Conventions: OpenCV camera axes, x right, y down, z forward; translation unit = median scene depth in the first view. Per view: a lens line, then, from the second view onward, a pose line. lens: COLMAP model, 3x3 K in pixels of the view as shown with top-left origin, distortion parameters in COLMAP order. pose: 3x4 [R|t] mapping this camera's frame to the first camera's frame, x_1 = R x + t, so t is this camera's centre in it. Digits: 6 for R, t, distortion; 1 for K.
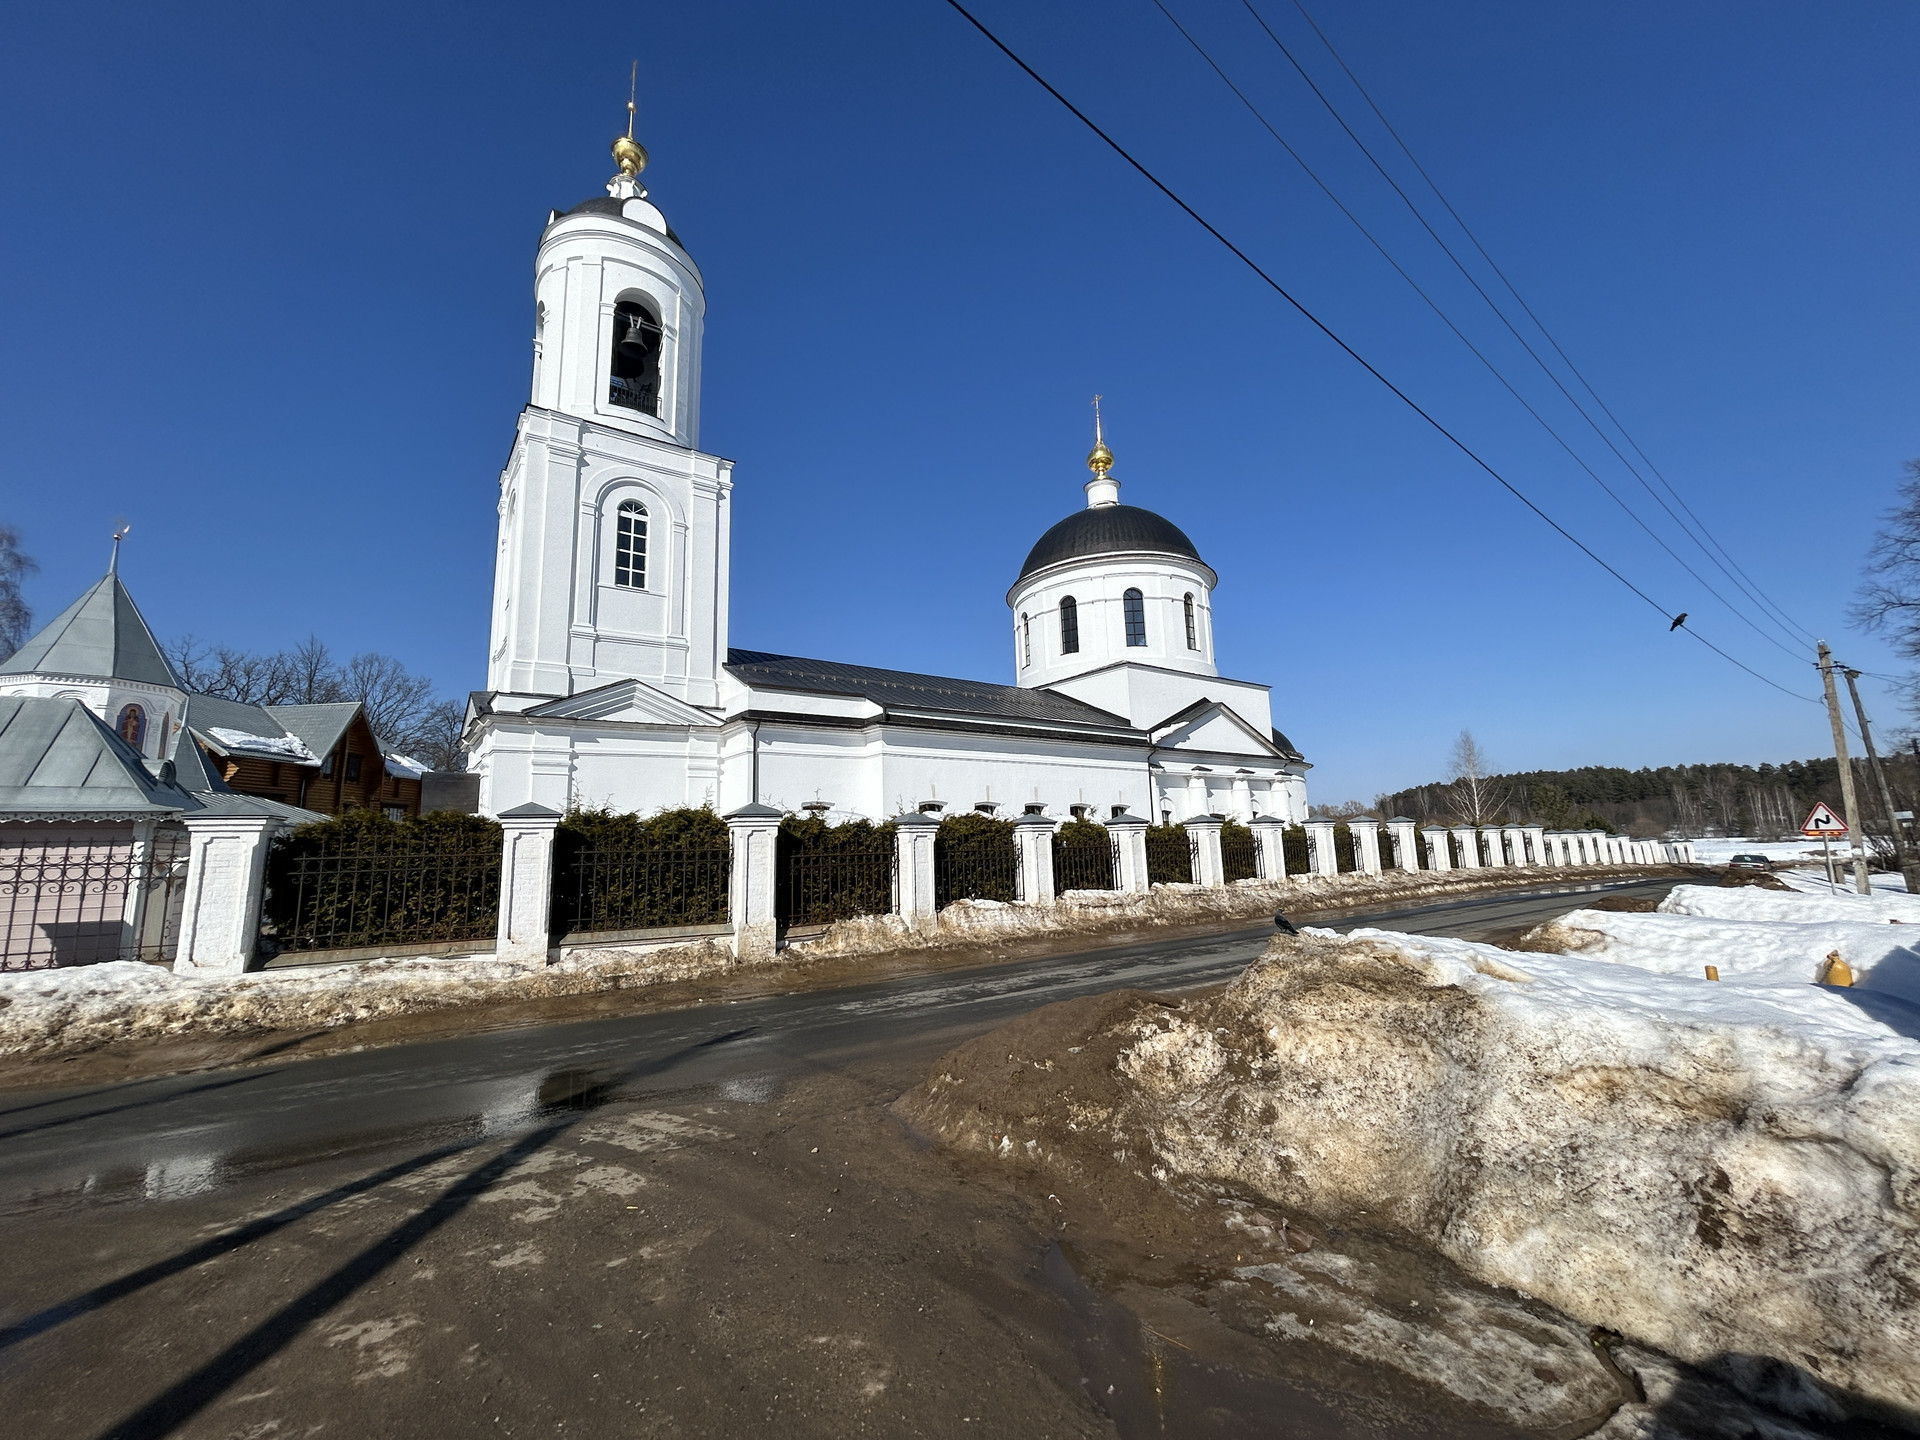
lens RADIAL K [[766.5, 0, 960.0], [0, 766.5, 720.0], [0, 0, 1]] dist [-0.003382, 0.000570]
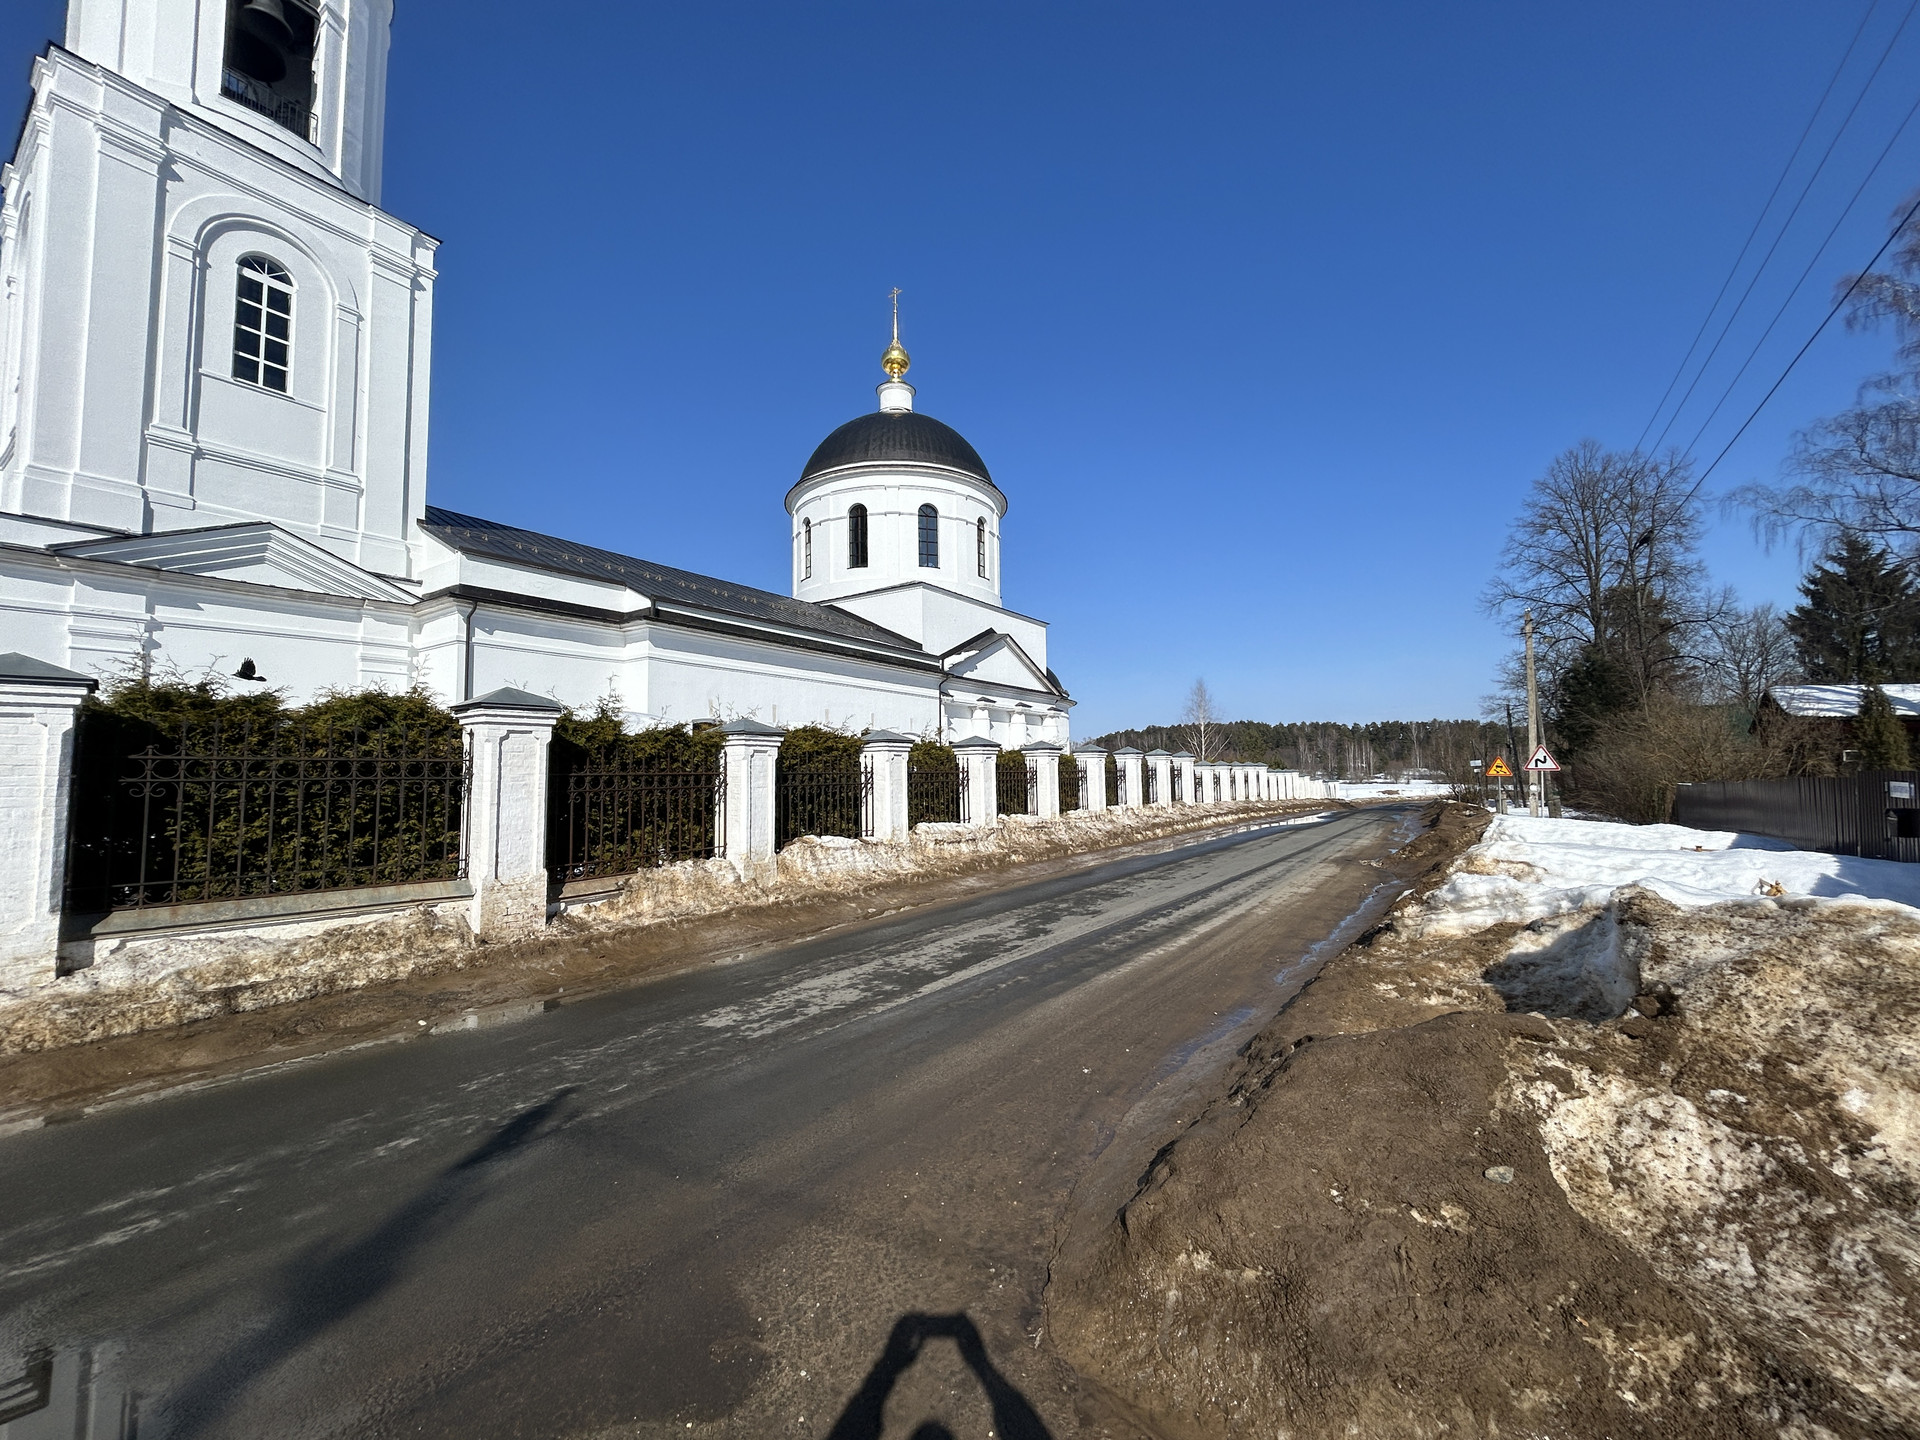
lens RADIAL K [[766.5, 0, 960.0], [0, 766.5, 720.0], [0, 0, 1]] dist [-0.003382, 0.000570]
pose [[0.942936, 0.039063, 0.330676, -0.116392], [-0.067104, 0.995012, 0.073810, 0.057808], [-0.326143, -0.091788, 0.940854, 0.266139]]
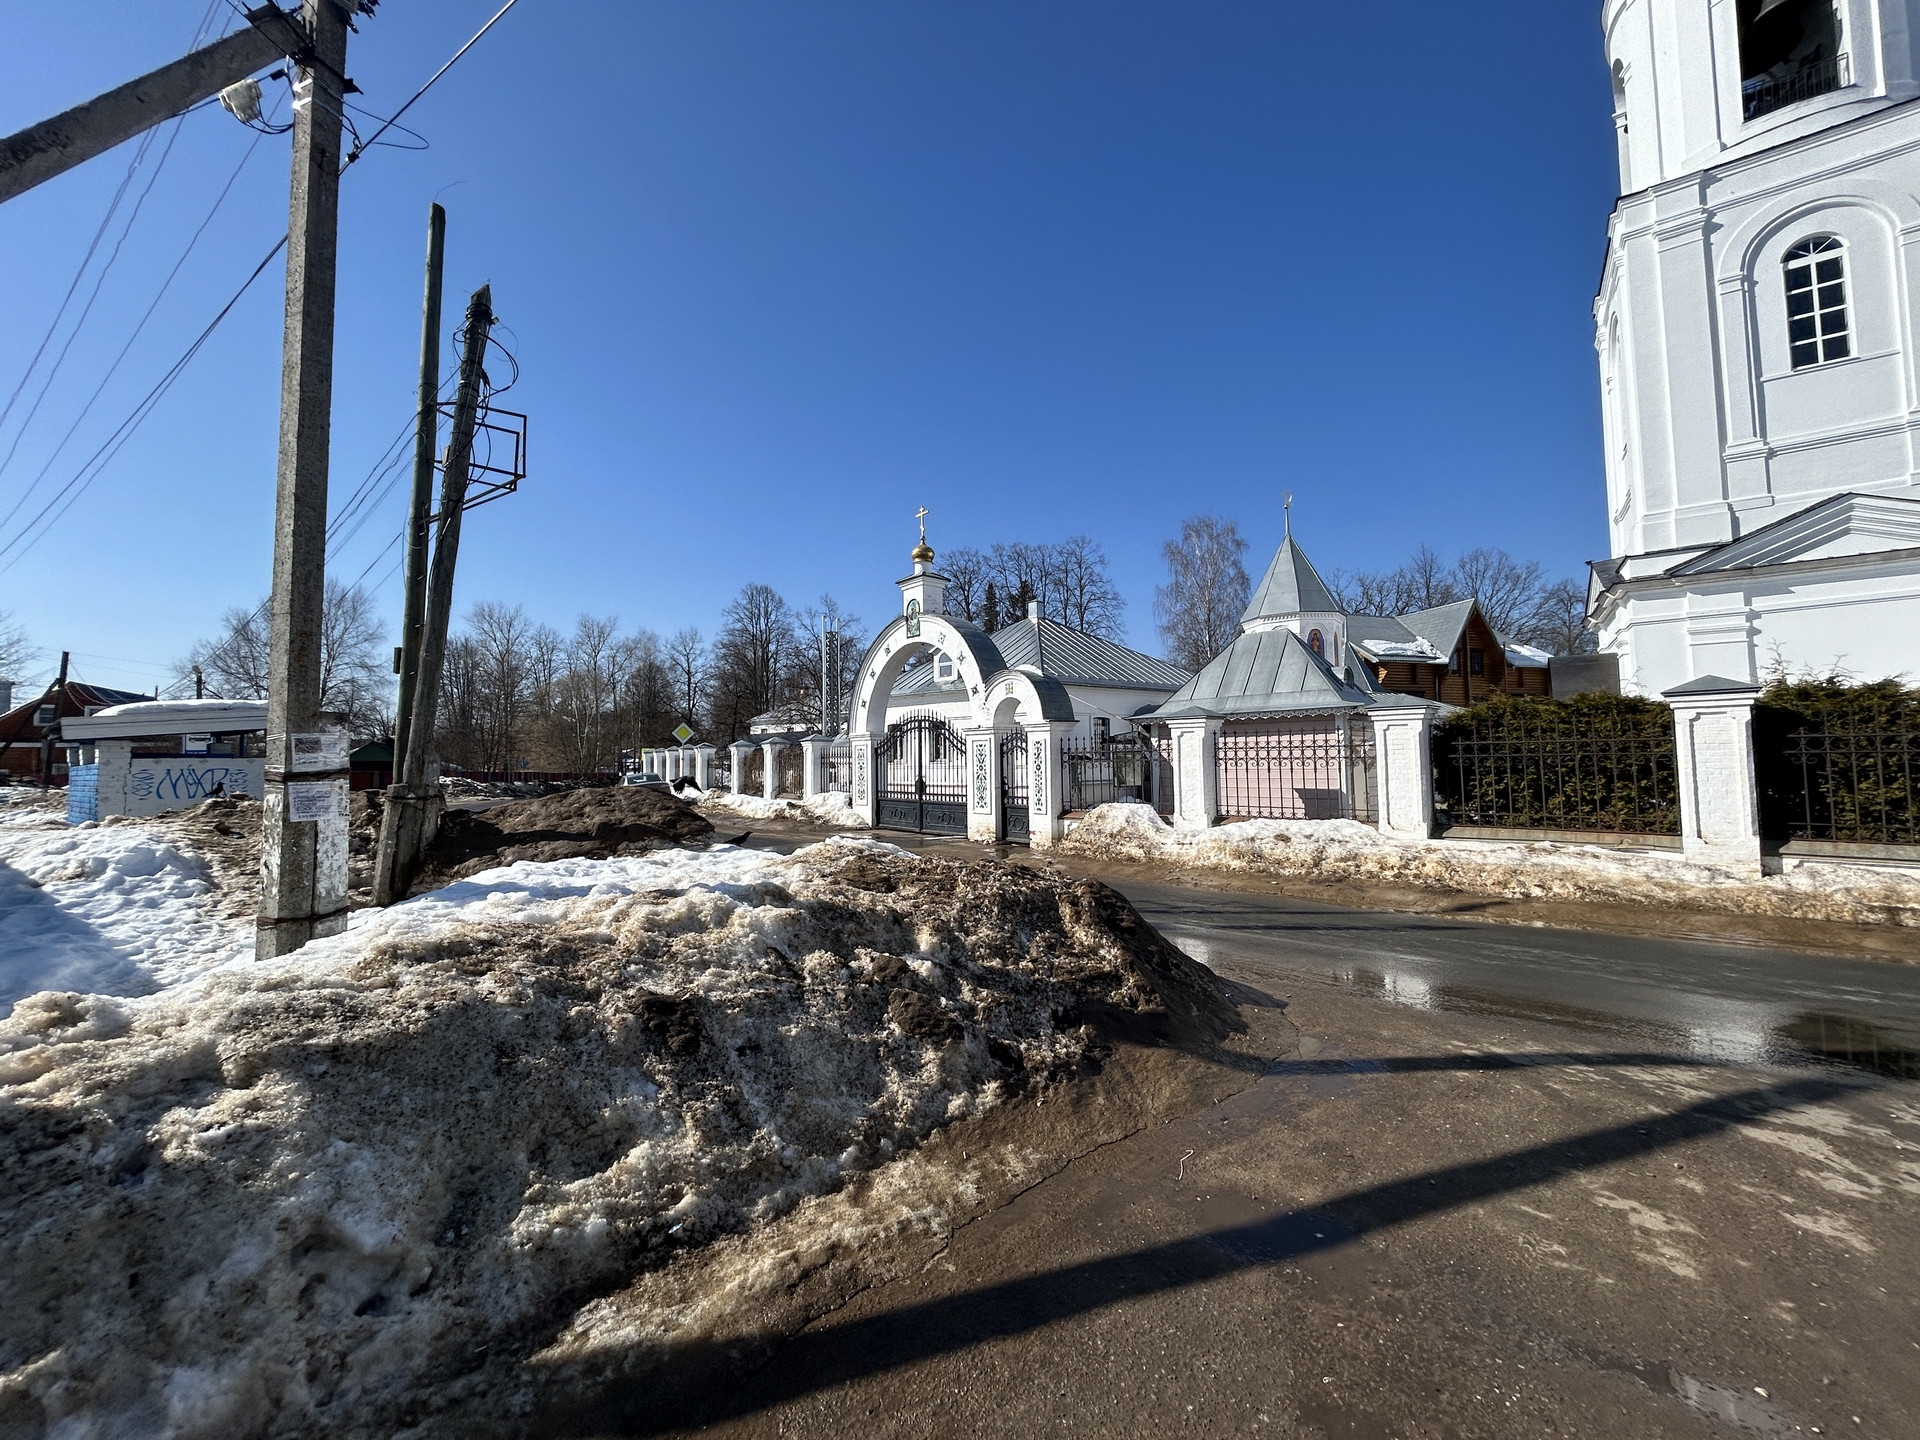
lens RADIAL K [[769.3, 0, 956.0], [0, 769.3, 716.6], [0, 0, 1]] dist [-0.000502, -0.000060]
pose [[0.298963, -0.029932, -0.953795, -0.018035], [0.161519, 0.986674, 0.019663, 0.004678], [0.940496, -0.159935, 0.299813, -0.000828]]
